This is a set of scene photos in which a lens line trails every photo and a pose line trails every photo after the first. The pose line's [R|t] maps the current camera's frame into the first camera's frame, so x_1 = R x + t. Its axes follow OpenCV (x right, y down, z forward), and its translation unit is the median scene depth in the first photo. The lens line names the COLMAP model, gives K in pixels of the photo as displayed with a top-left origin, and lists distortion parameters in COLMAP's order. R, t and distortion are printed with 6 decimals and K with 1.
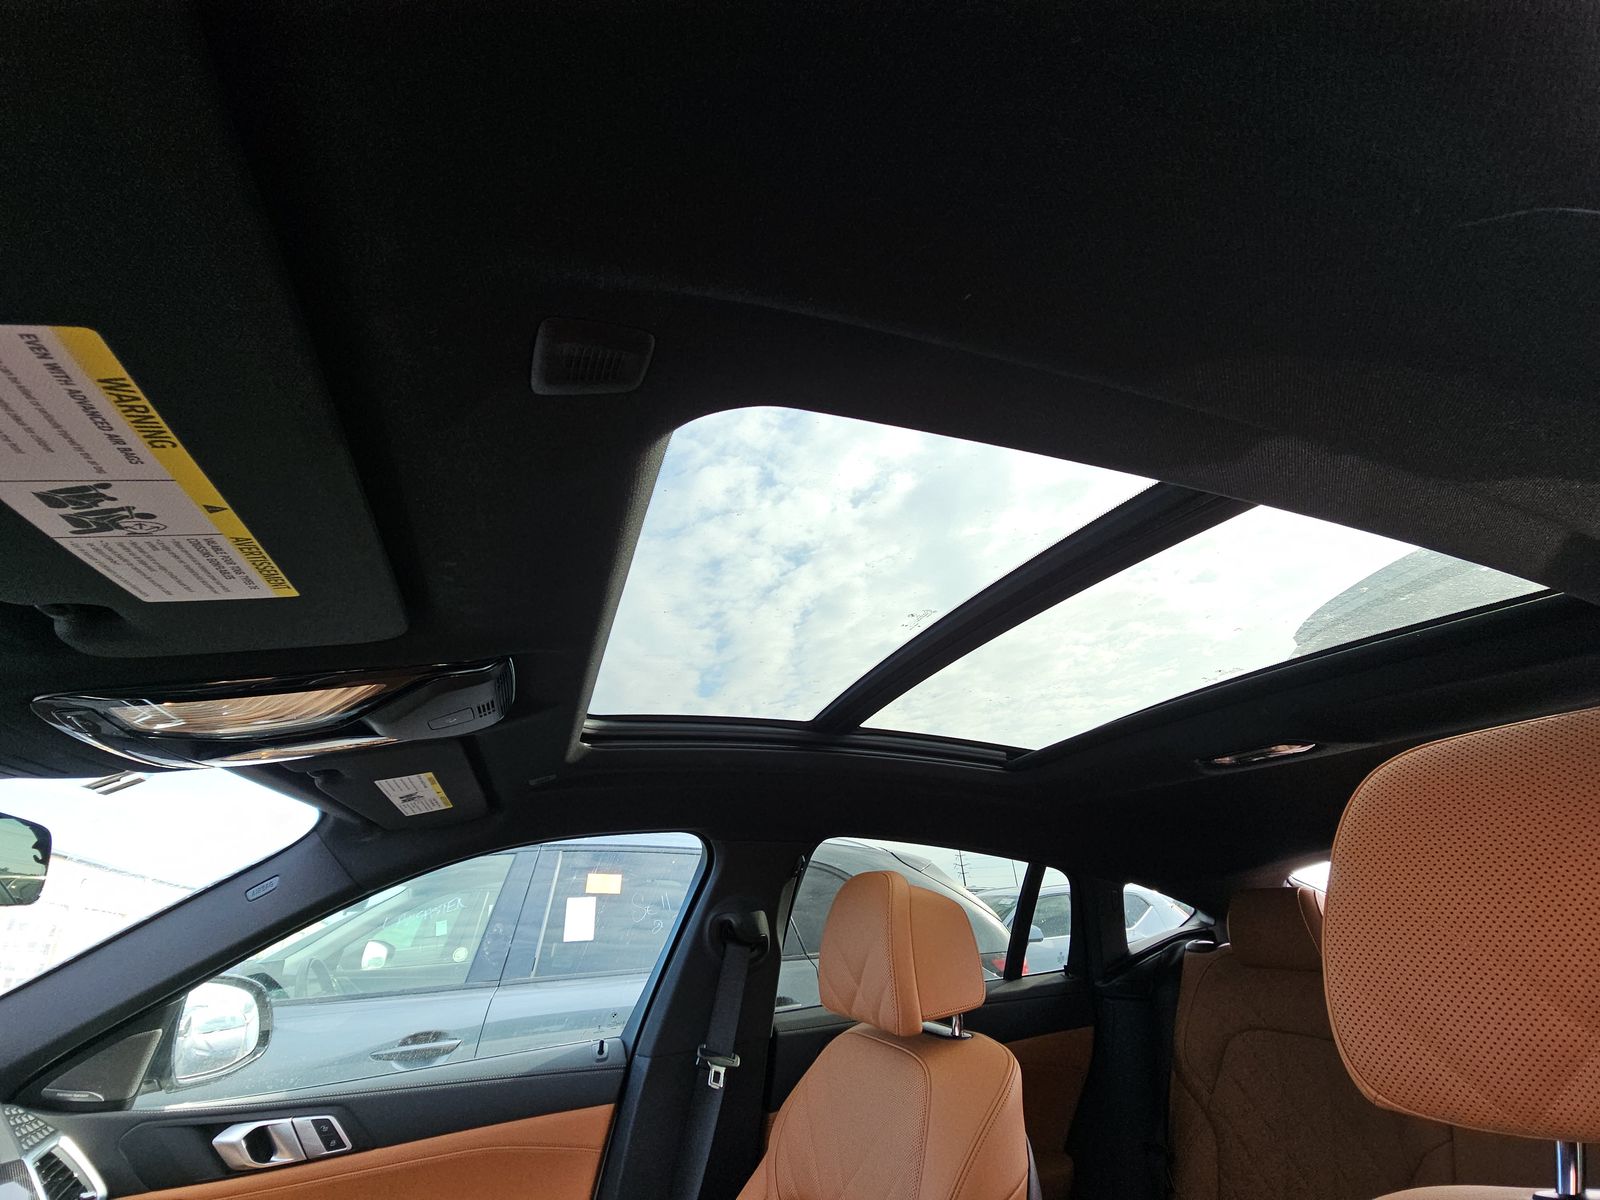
lens RADIAL K [[649.7, 0, 803.8], [0, 649.7, 593.8], [0, 0, 1]] dist [0.016416, -0.010066]
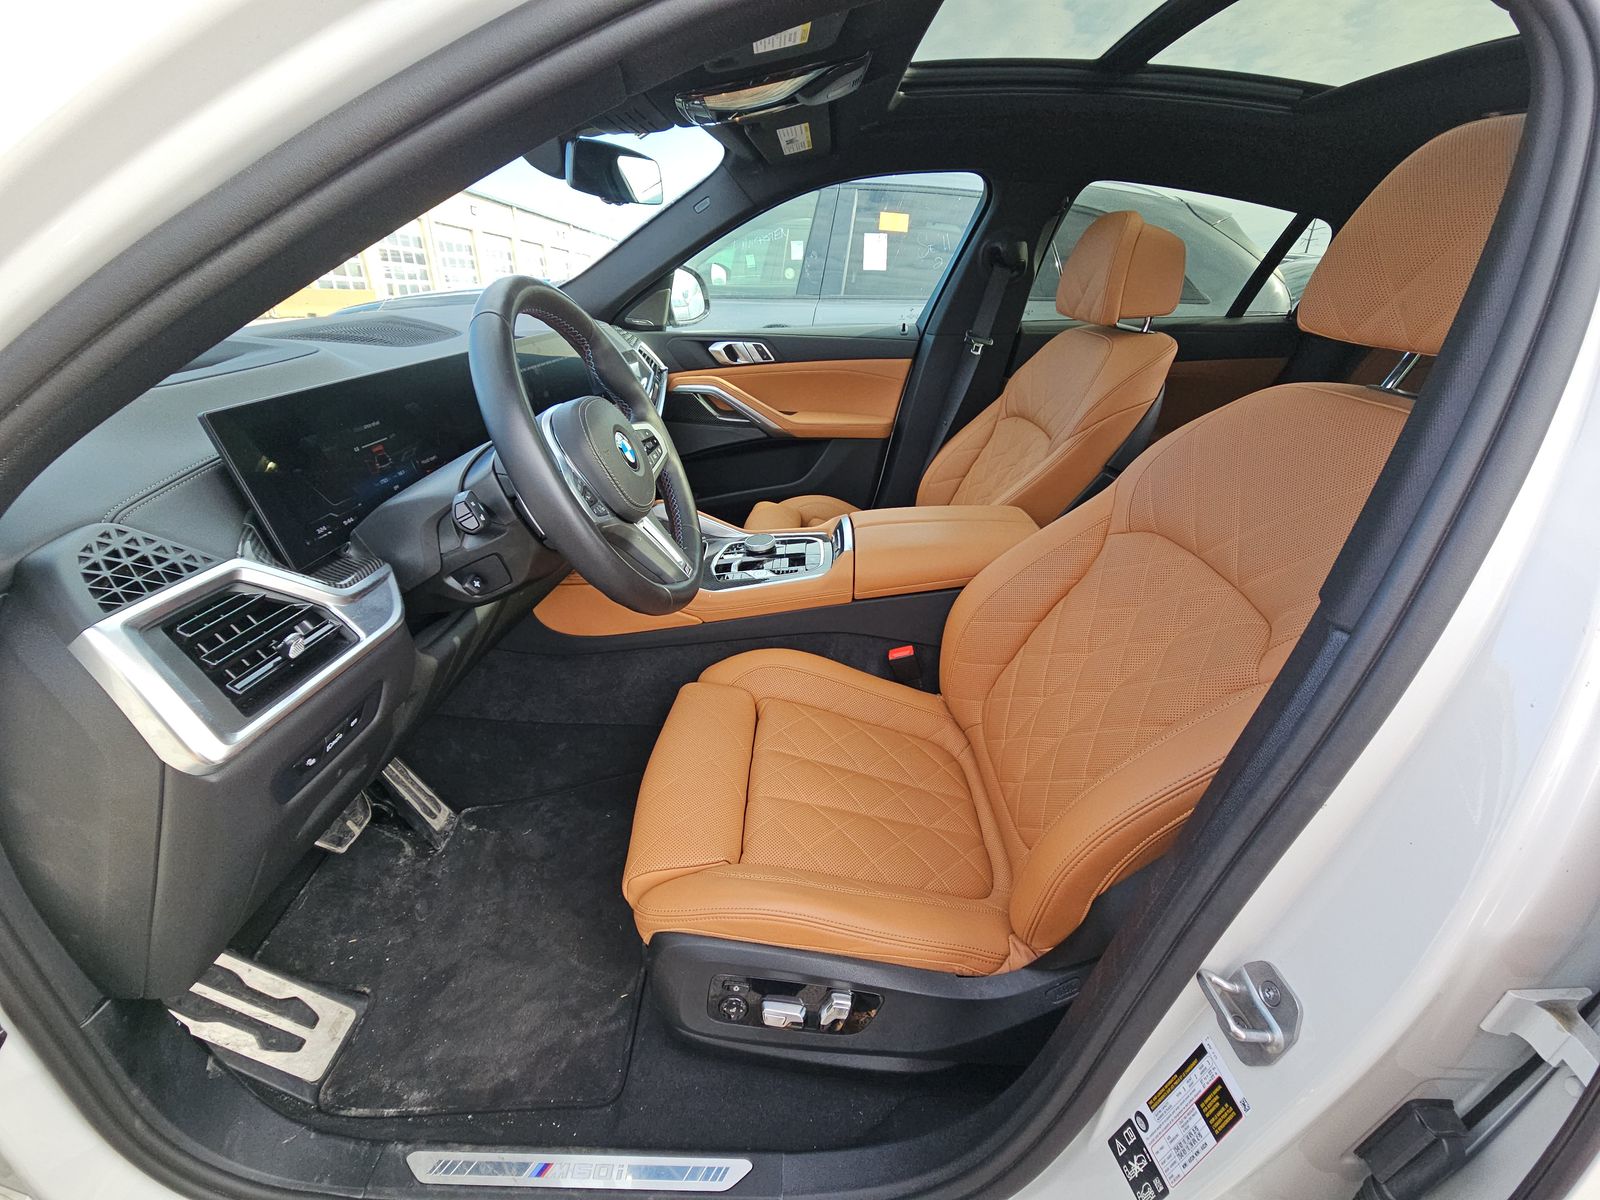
lens RADIAL K [[649.7, 0, 803.8], [0, 649.7, 593.8], [0, 0, 1]] dist [0.016416, -0.010066]
pose [[0.931385, 0.210984, -0.296659, 0.061690], [0.107695, 0.618748, 0.778172, -0.143725], [0.347740, -0.756727, 0.553571, -0.415922]]
